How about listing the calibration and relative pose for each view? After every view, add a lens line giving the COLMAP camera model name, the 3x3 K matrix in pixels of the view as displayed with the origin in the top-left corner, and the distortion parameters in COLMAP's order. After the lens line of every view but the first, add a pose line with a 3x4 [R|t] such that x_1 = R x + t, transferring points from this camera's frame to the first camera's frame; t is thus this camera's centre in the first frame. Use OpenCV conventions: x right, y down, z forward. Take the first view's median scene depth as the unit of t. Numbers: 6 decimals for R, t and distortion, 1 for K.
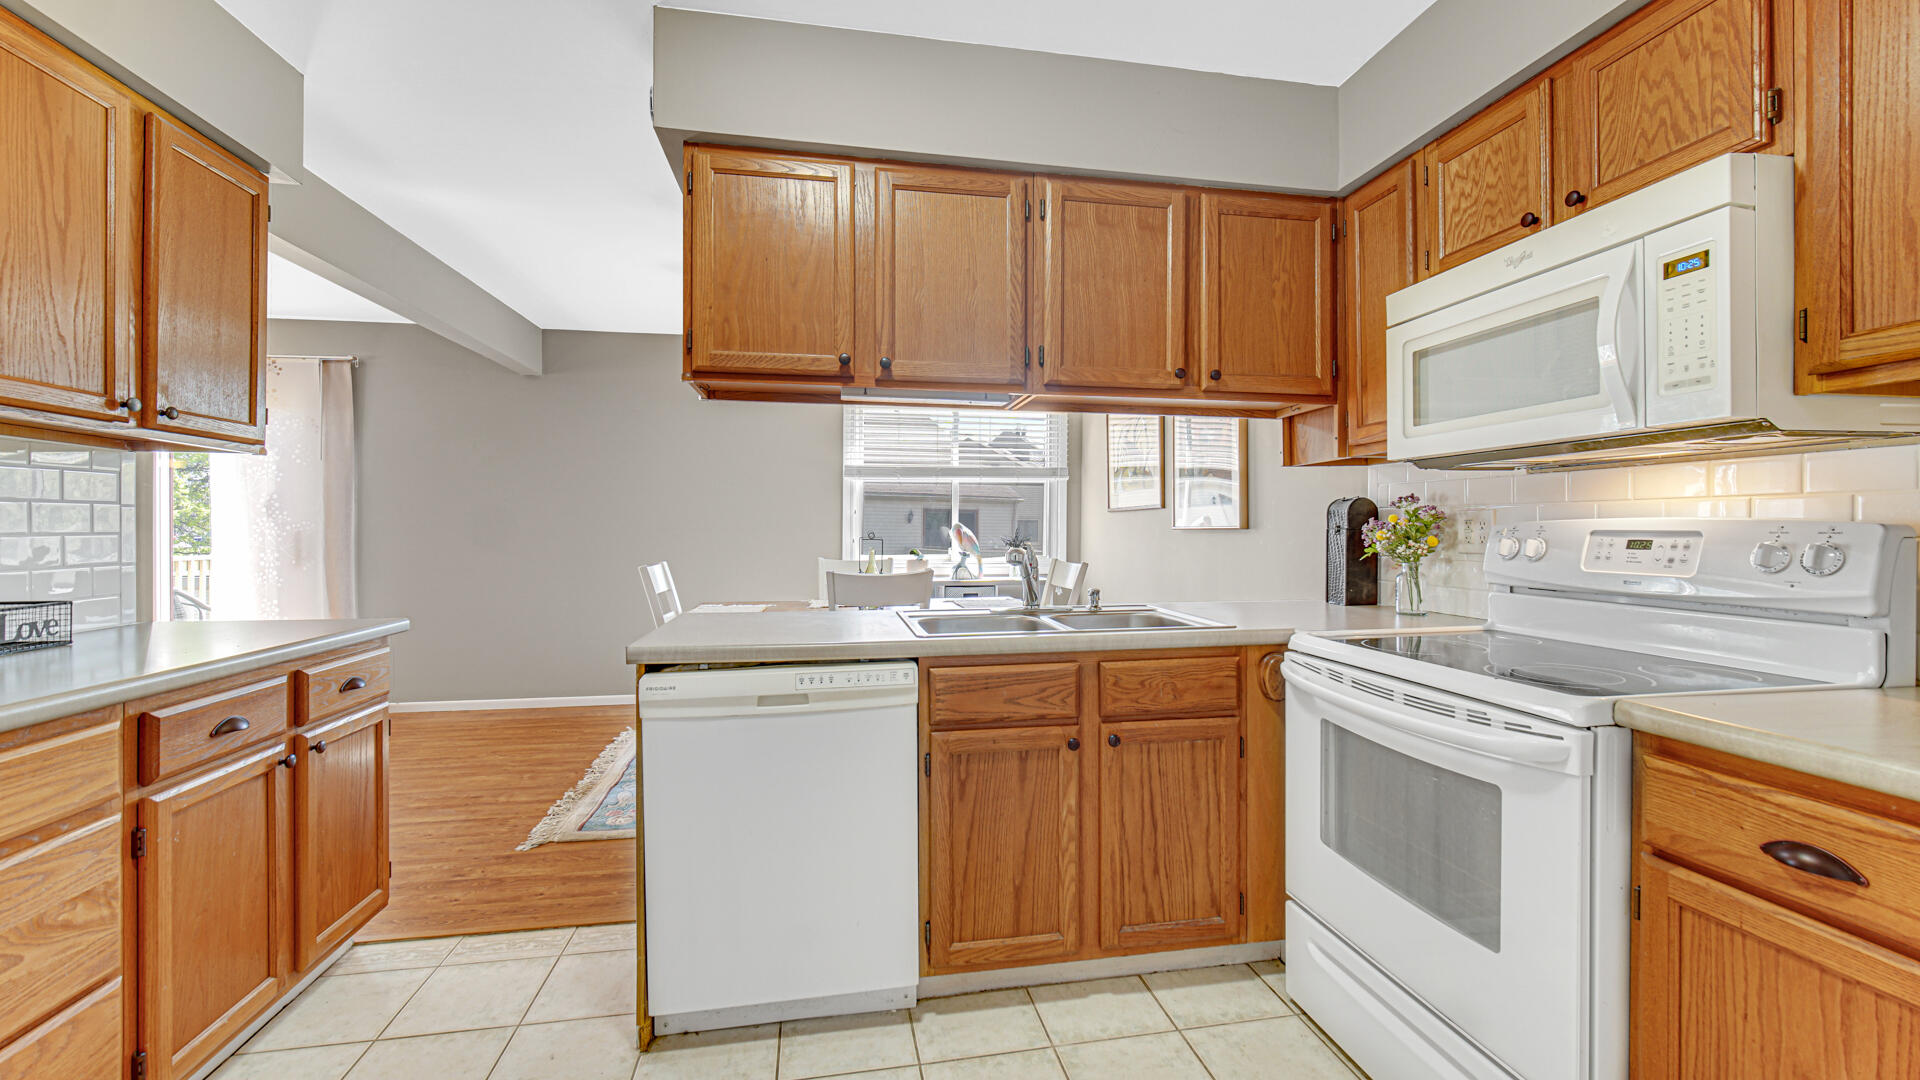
lens RADIAL K [[762.9, 0, 955.7], [0, 762.9, 531.7], [0, 0, 1]] dist [-0.003933, 0.000875]
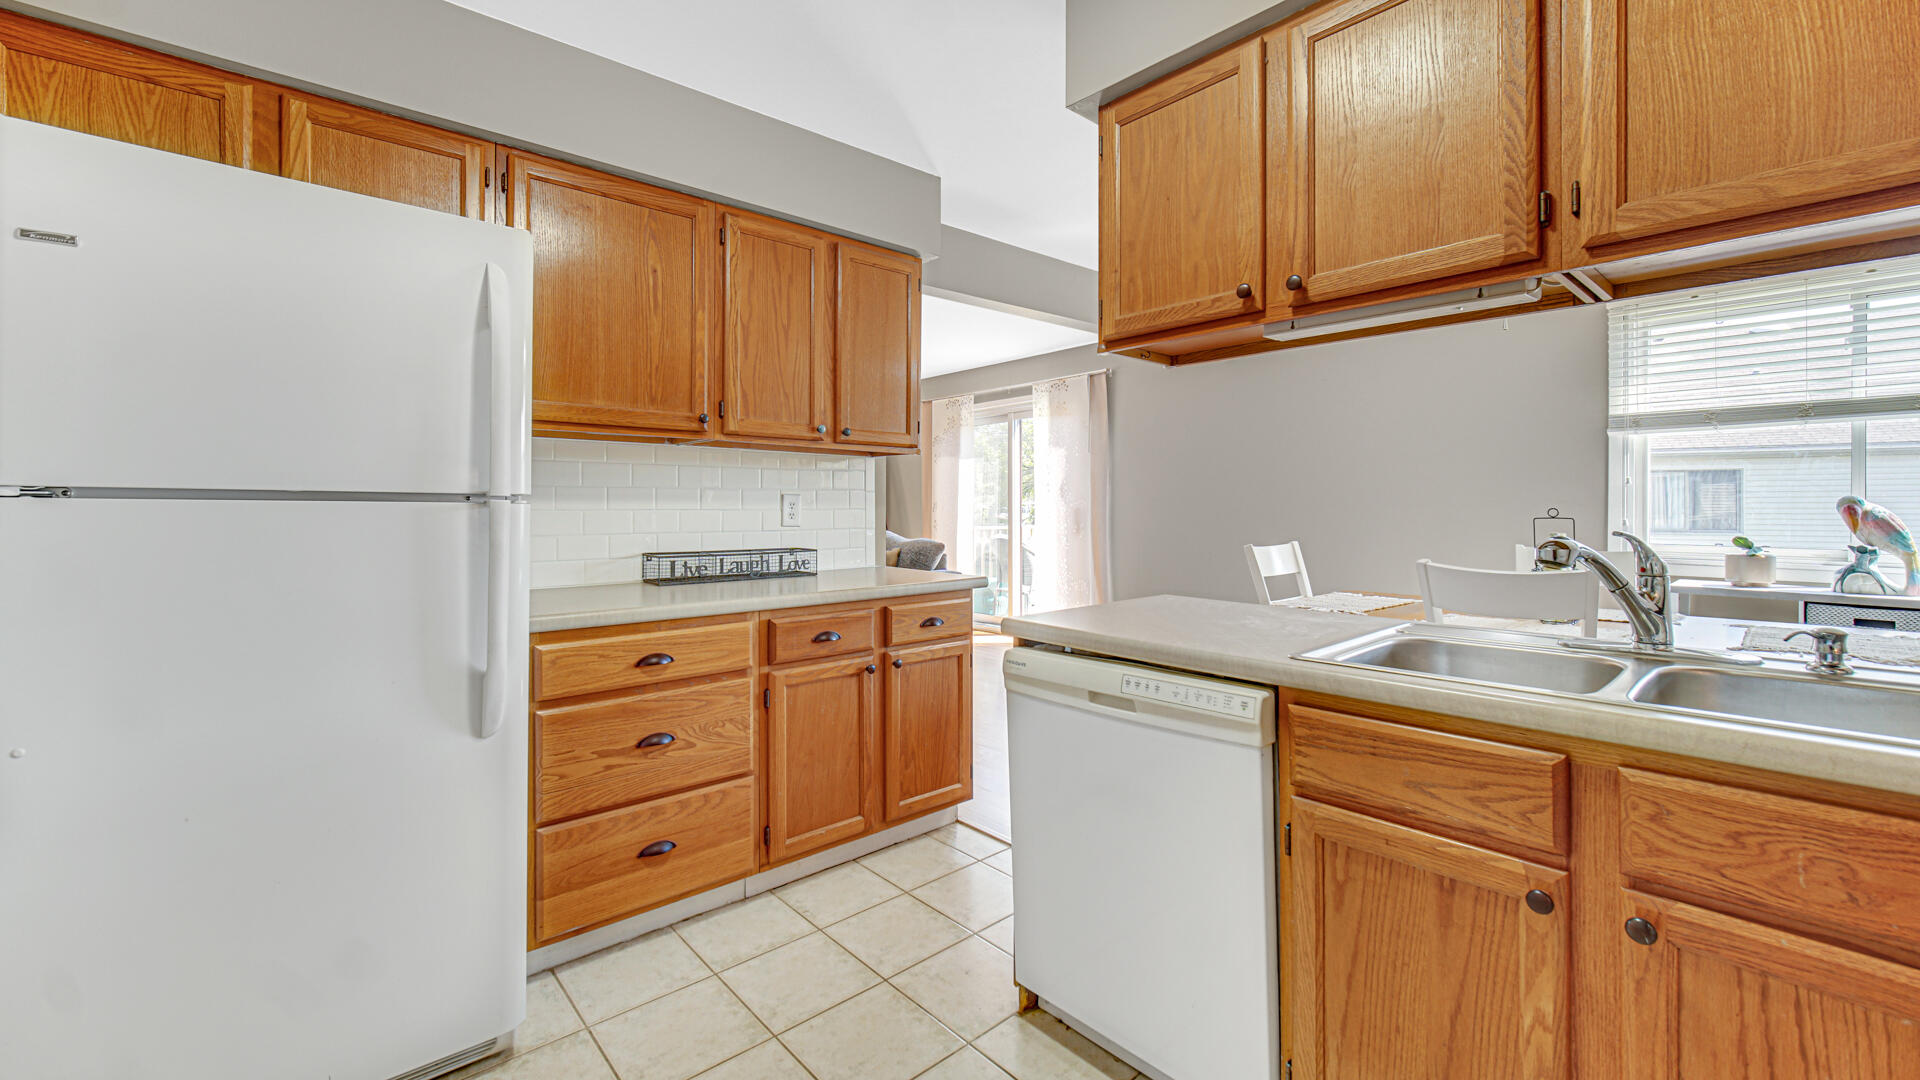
lens RADIAL K [[762.9, 0, 961.4], [0, 762.9, 506.5], [0, 0, 1]] dist [-0.003933, 0.000875]
pose [[0.528088, -0.000243, -0.849190, 0.396156], [-0.002288, 0.999996, -0.001710, -0.001653], [0.849187, 0.002846, 0.528085, 0.359415]]
